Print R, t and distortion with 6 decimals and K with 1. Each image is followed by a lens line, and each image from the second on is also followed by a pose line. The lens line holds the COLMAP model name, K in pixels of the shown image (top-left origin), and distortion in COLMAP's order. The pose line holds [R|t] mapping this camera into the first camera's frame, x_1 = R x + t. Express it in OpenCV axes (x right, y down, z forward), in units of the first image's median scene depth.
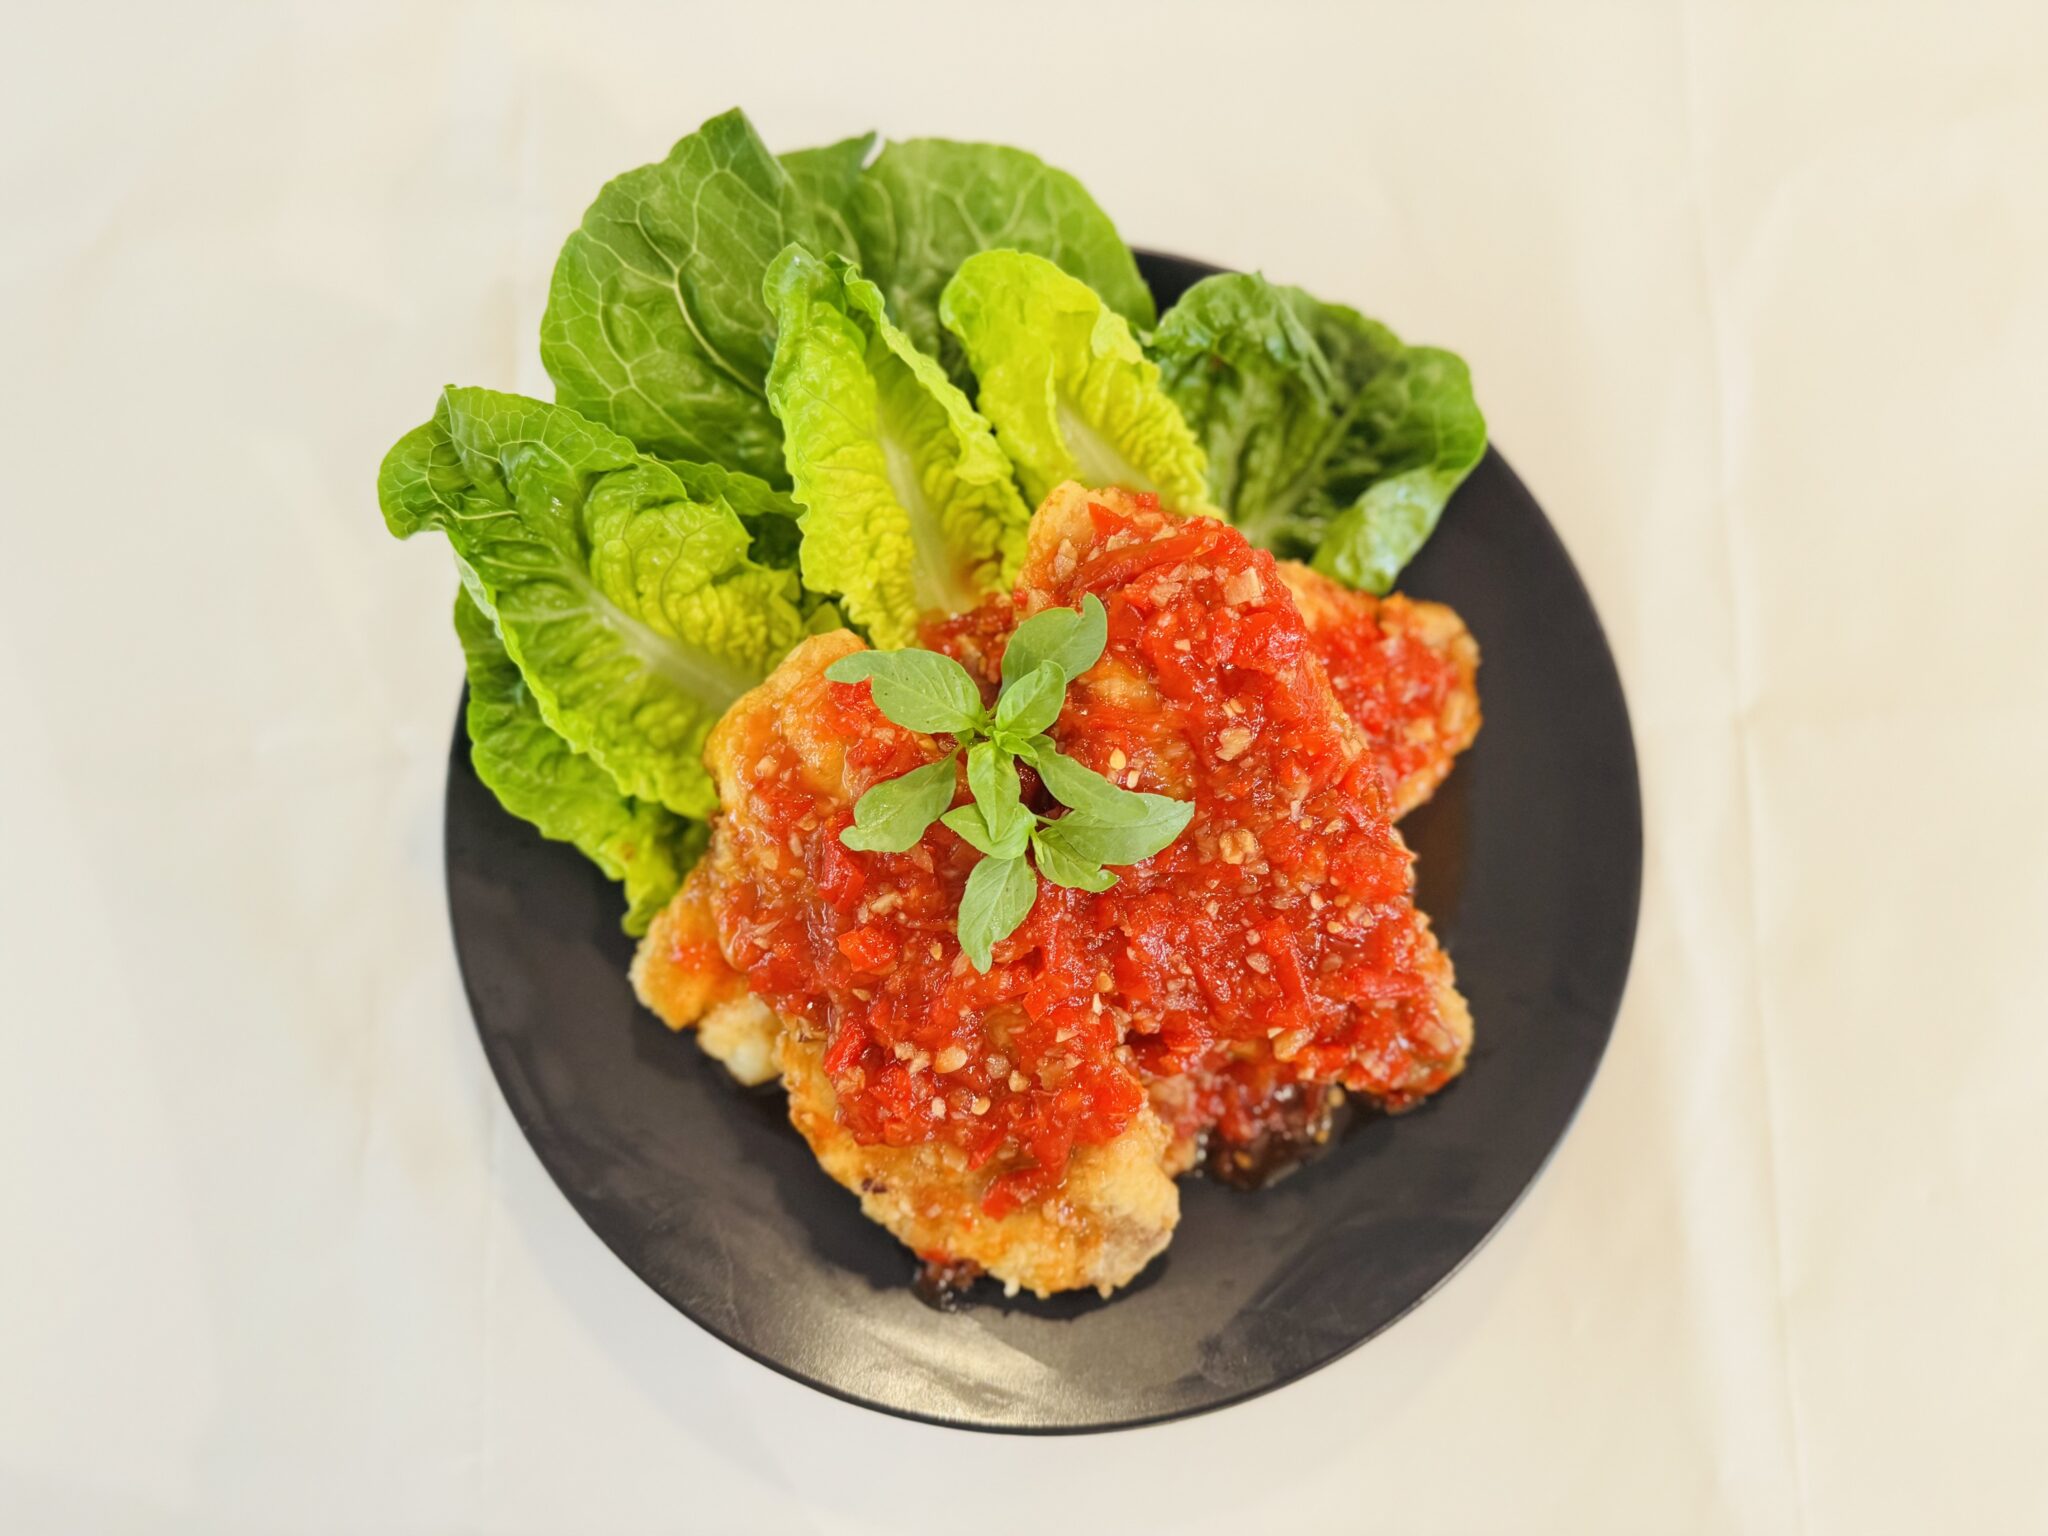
lens RADIAL K [[1395.6, 0, 1024.0], [0, 1395.6, 768.0], [0, 0, 1]] dist [0.016356, -0.004372]
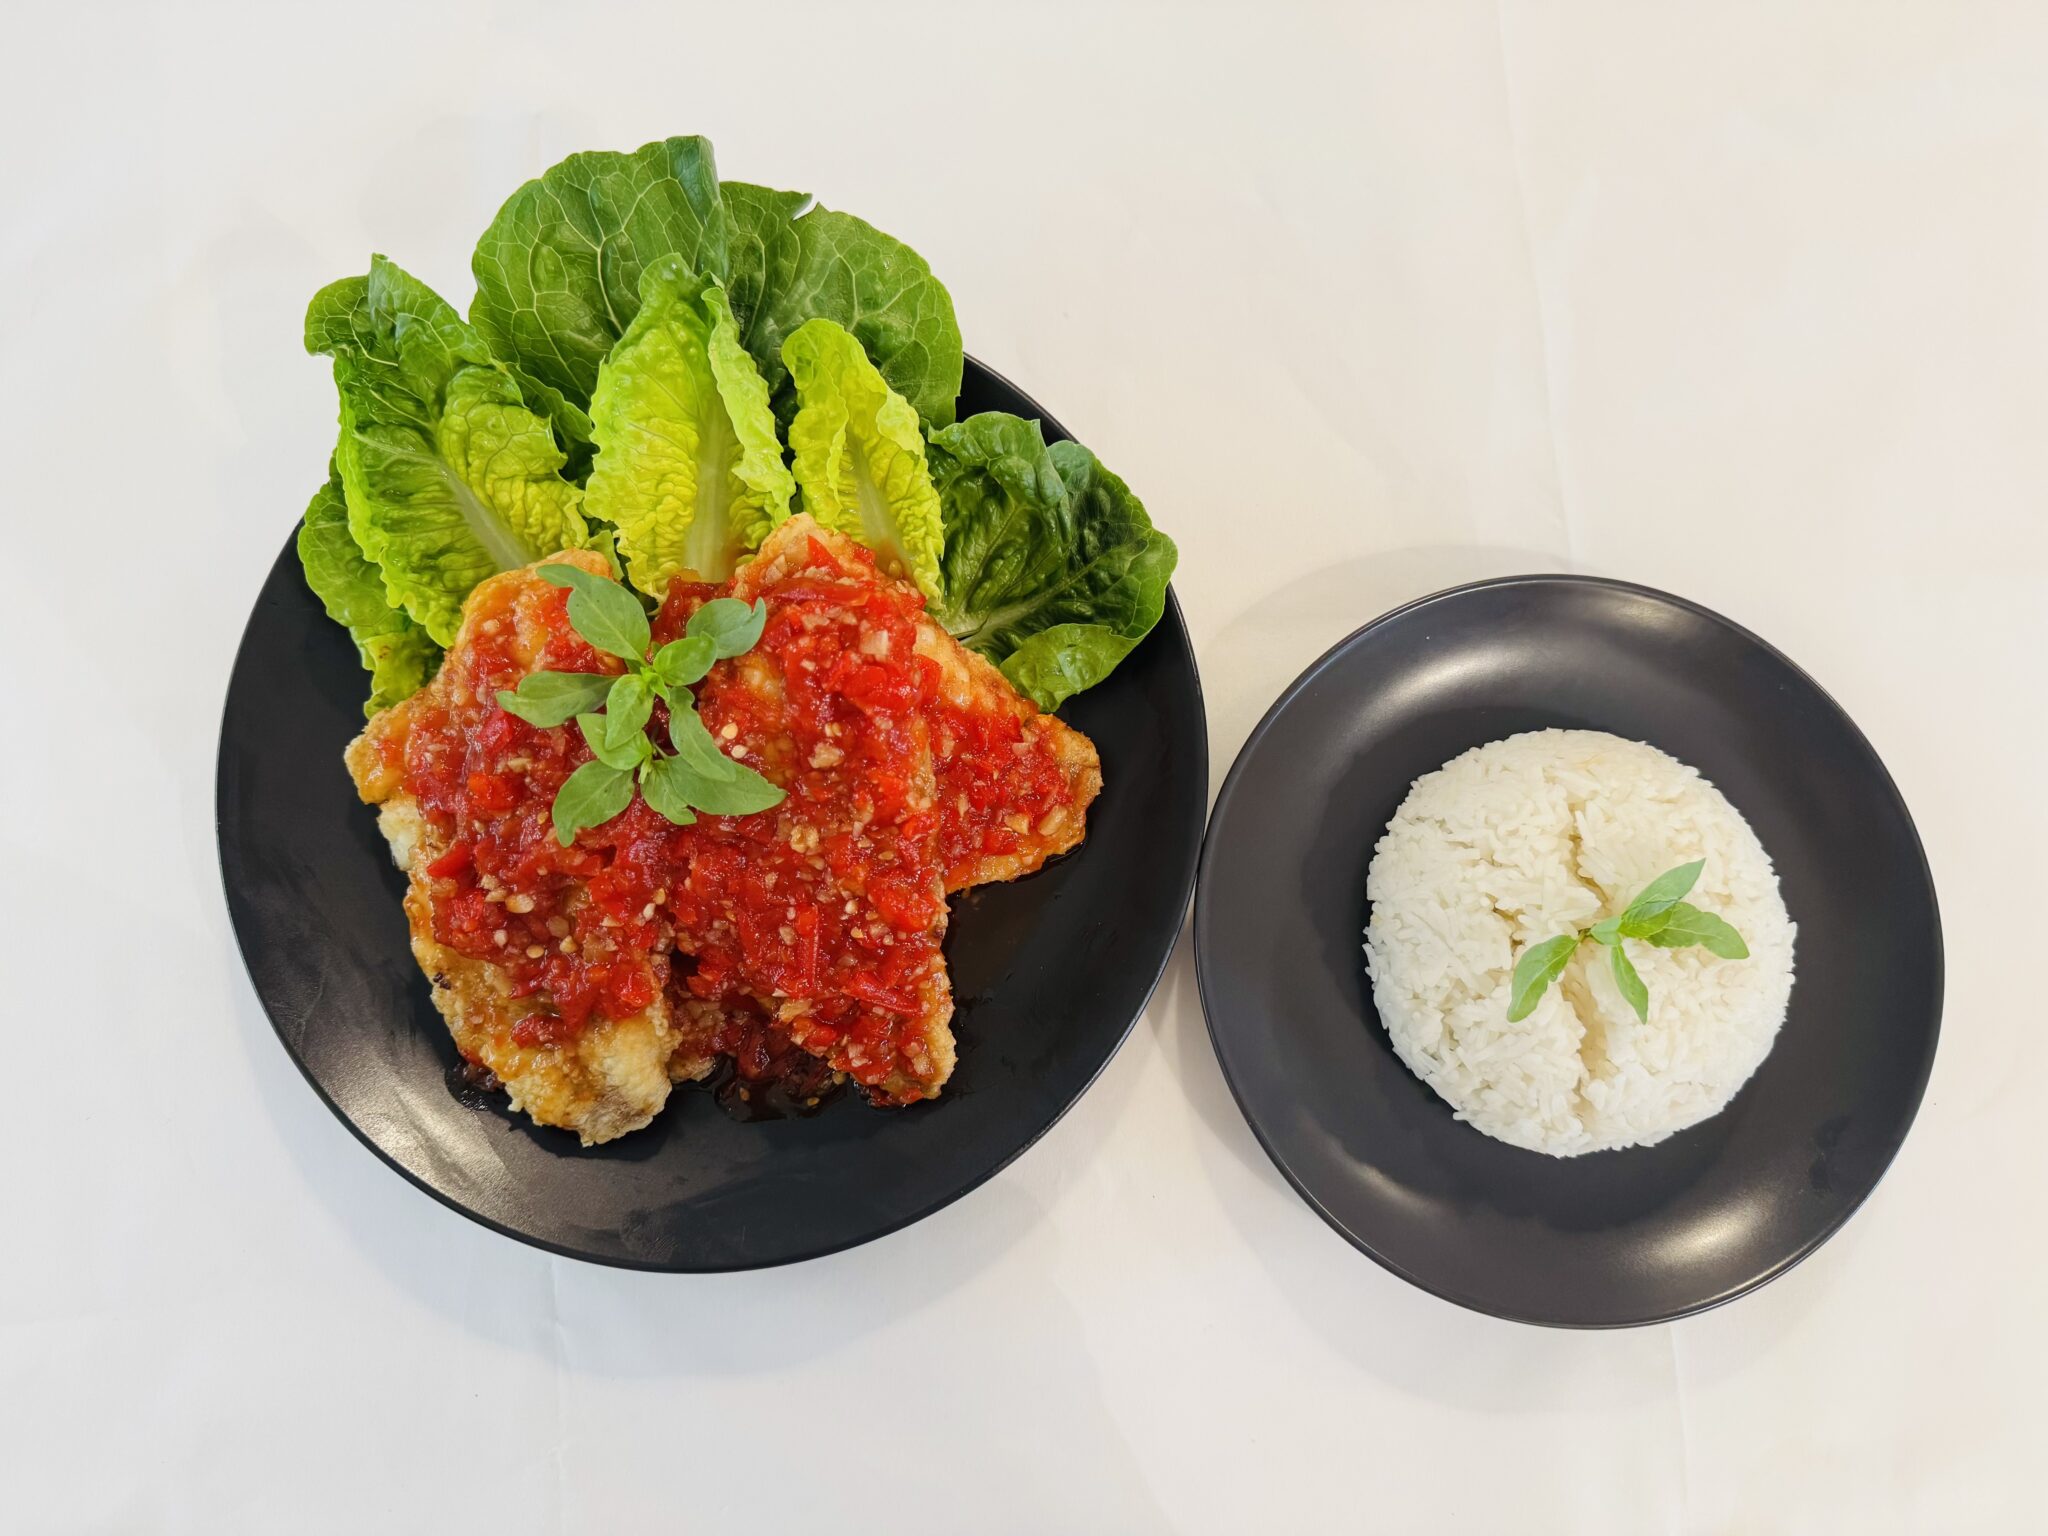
lens RADIAL K [[1518.6, 0, 1297.5], [0, 1518.6, 855.2], [0, 0, 1]] dist [0.086449, -0.183239]
pose [[0.915550, 0.399961, -0.042412, 0.597165], [-0.400846, 0.916029, -0.014591, -0.082201], [0.033015, 0.030359, 0.998994, -0.319366]]
